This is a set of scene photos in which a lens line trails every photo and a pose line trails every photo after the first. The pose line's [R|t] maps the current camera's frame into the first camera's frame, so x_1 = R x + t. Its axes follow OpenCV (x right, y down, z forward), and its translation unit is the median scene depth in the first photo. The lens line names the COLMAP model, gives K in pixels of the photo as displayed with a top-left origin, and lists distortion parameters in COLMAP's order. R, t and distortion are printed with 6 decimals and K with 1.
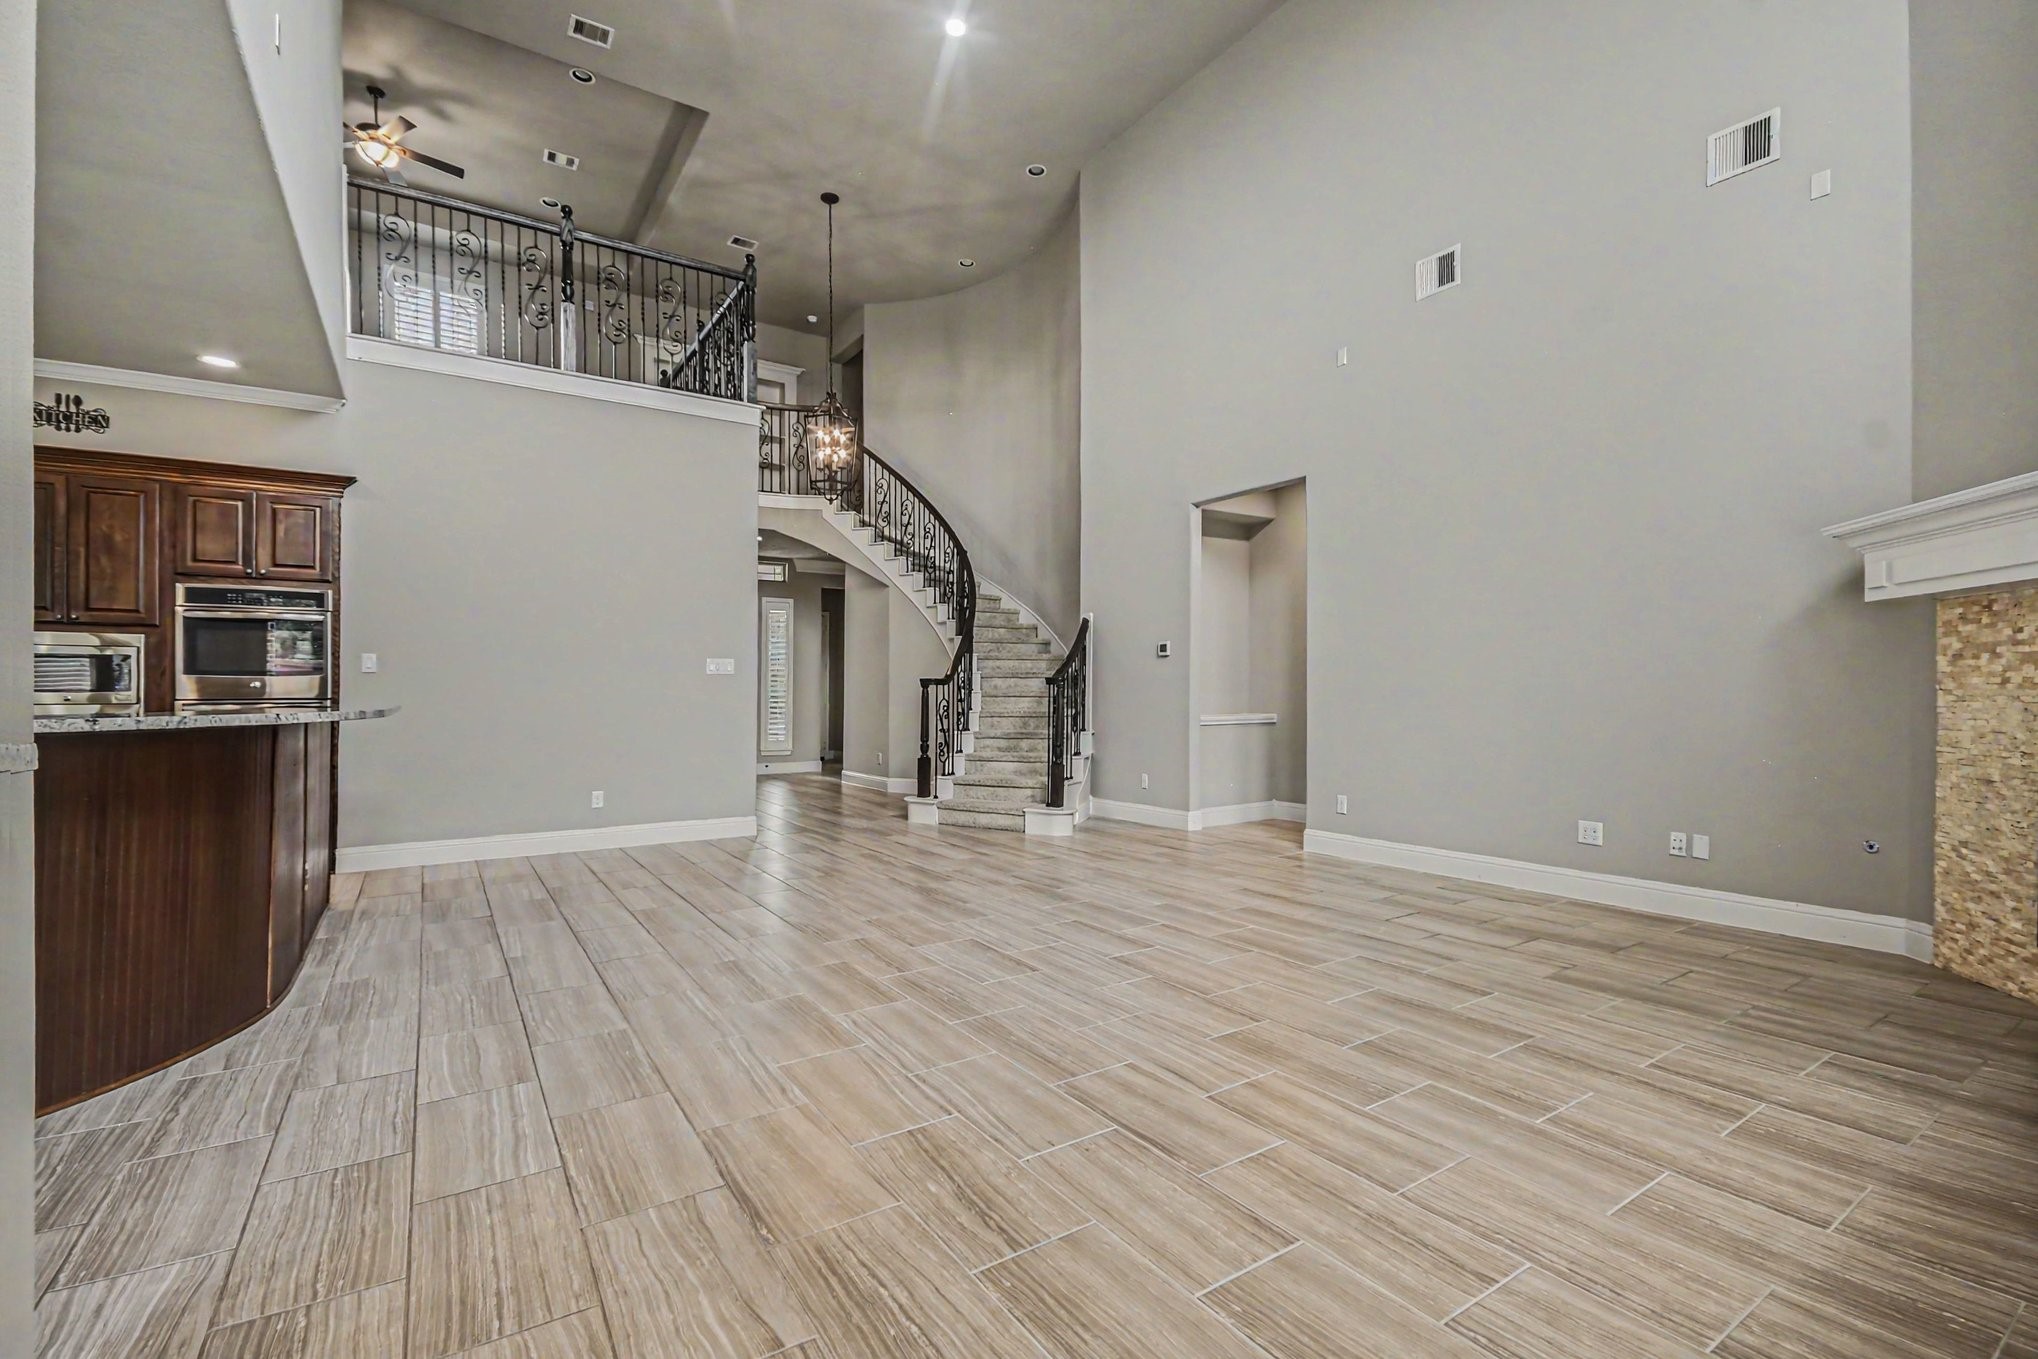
lens RADIAL K [[919.8, 0, 1024.2], [0, 919.8, 683.8], [0, 0, 1]] dist [0.001654, -0.000434]
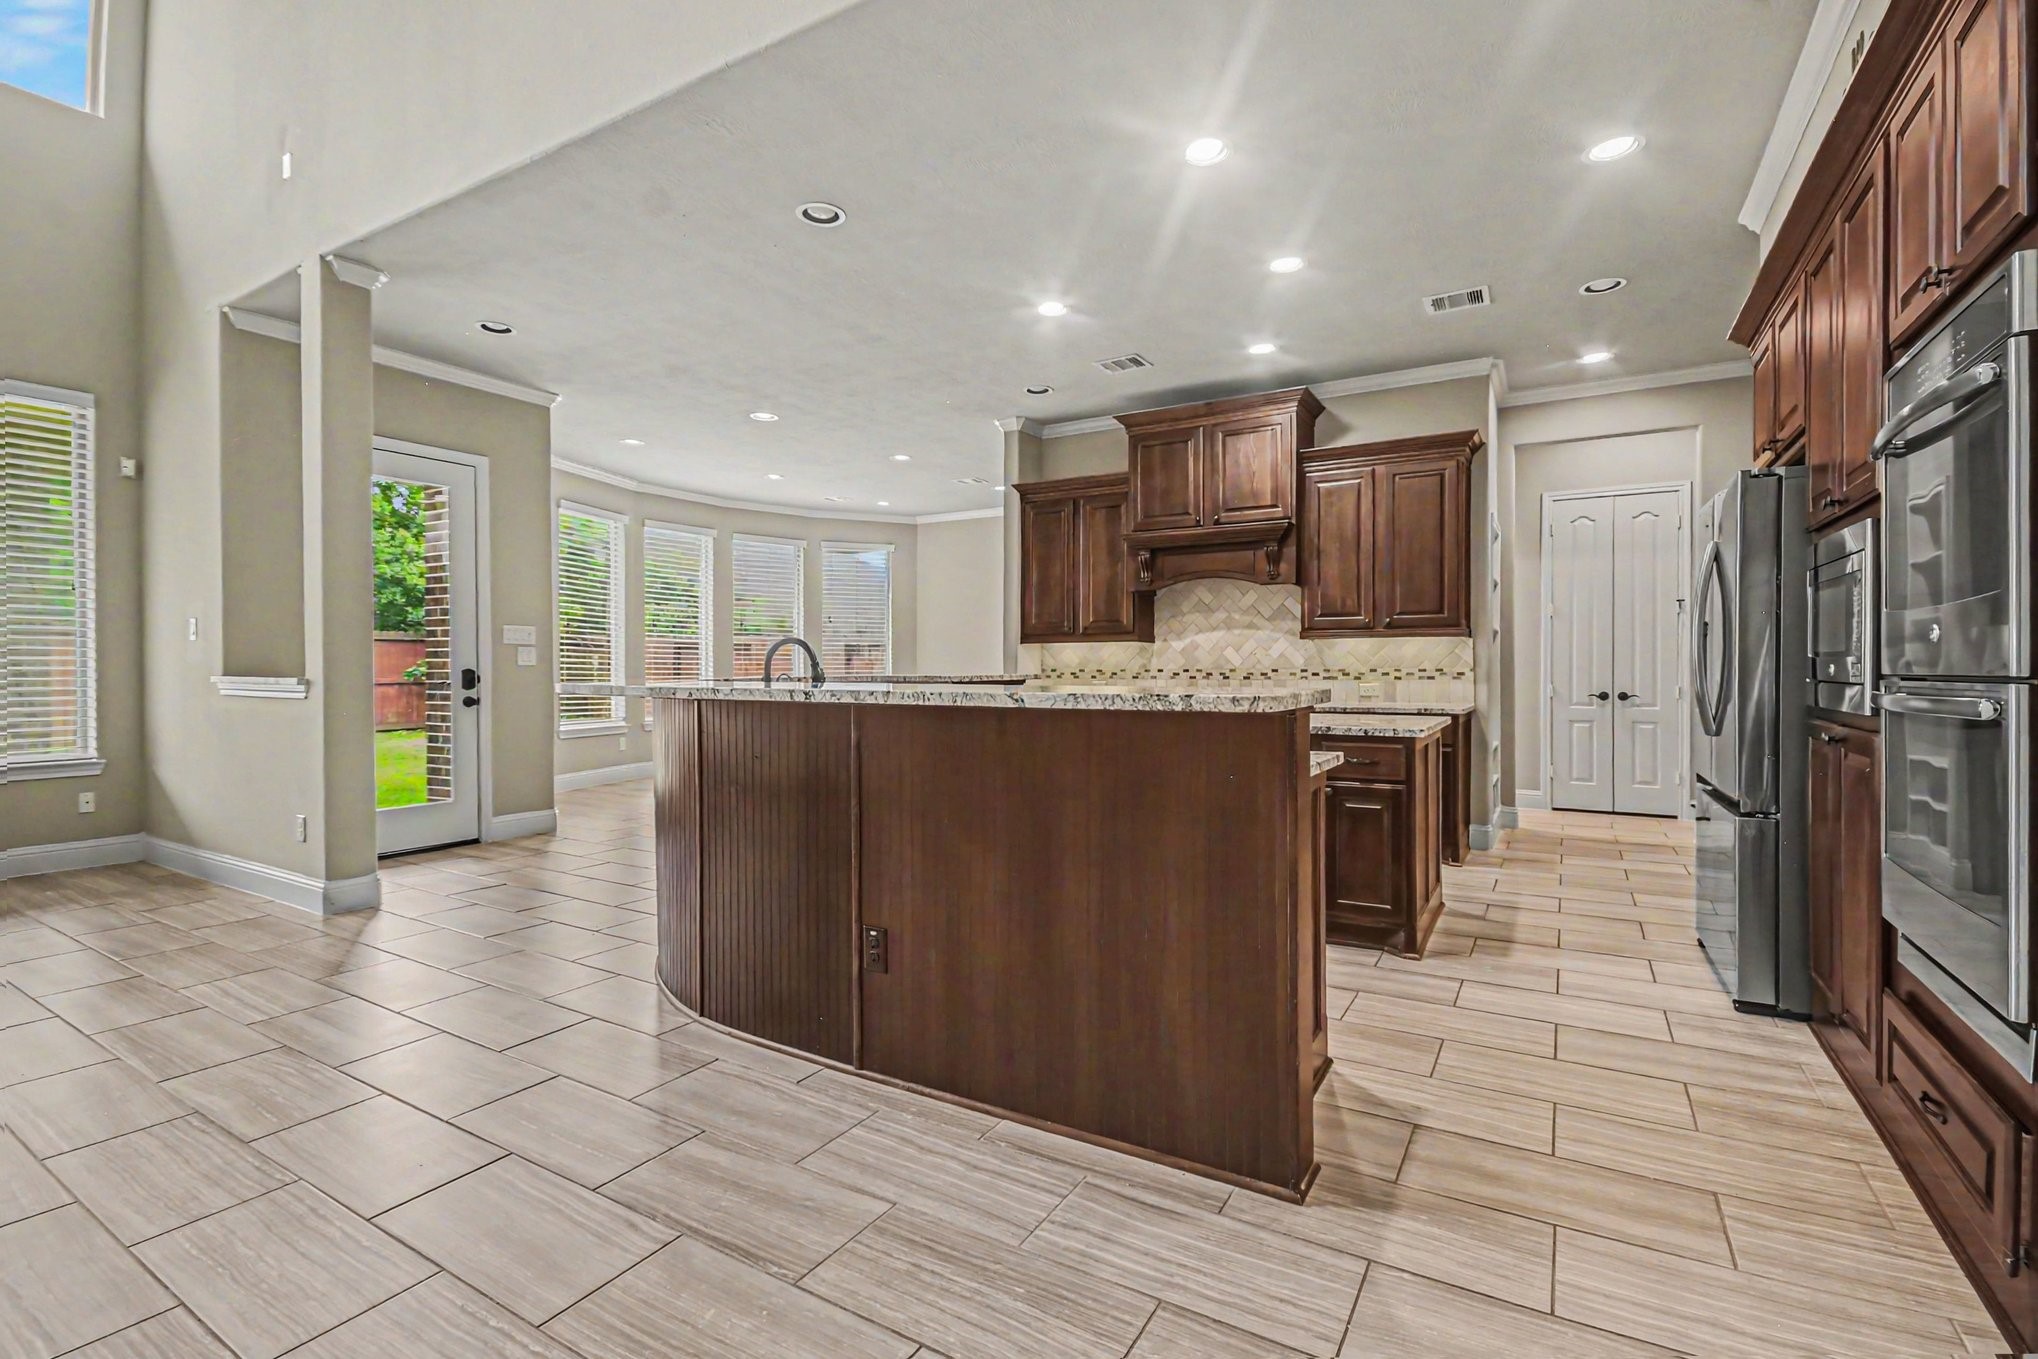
lens RADIAL K [[920.9, 0, 1052.2], [0, 920.9, 672.3], [0, 0, 1]] dist [0.002903, 0.000003]
pose [[-0.890801, 0.012259, -0.454229, -0.457785], [0.010302, 0.999924, 0.006783, 0.003981], [0.454278, 0.001363, -0.890859, 1.247943]]
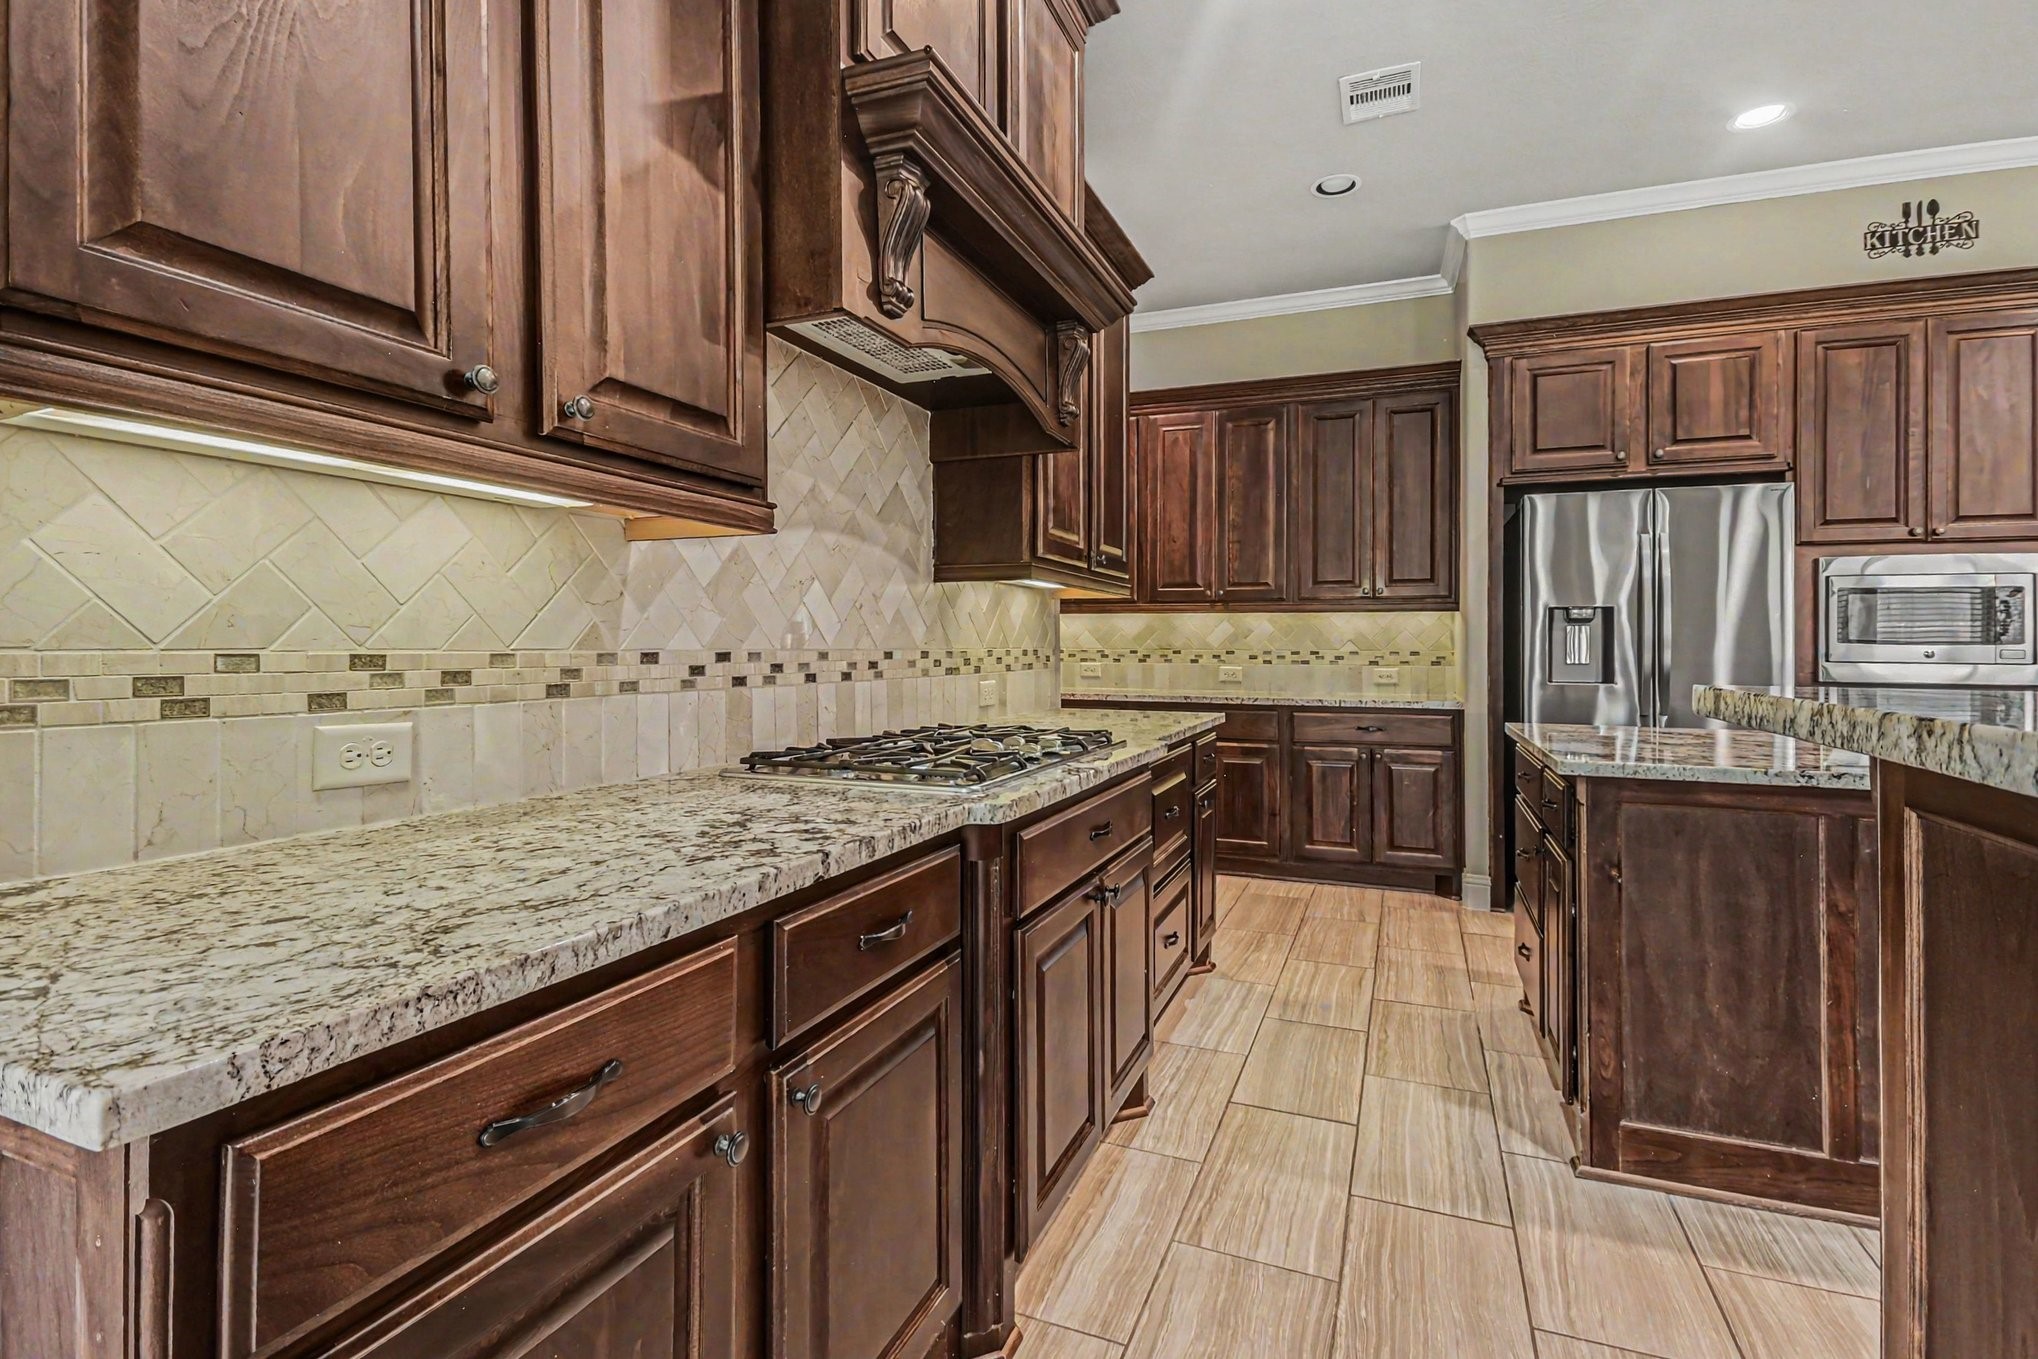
lens RADIAL K [[938.3, 0, 1017.3], [0, 938.3, 614.9], [0, 0, 1]] dist [0.002105, -0.000039]
pose [[0.560464, -0.024731, -0.827809, -0.850387], [0.000430, 0.999563, -0.029571, 0.007024], [0.828179, 0.016217, 0.560230, 0.078016]]
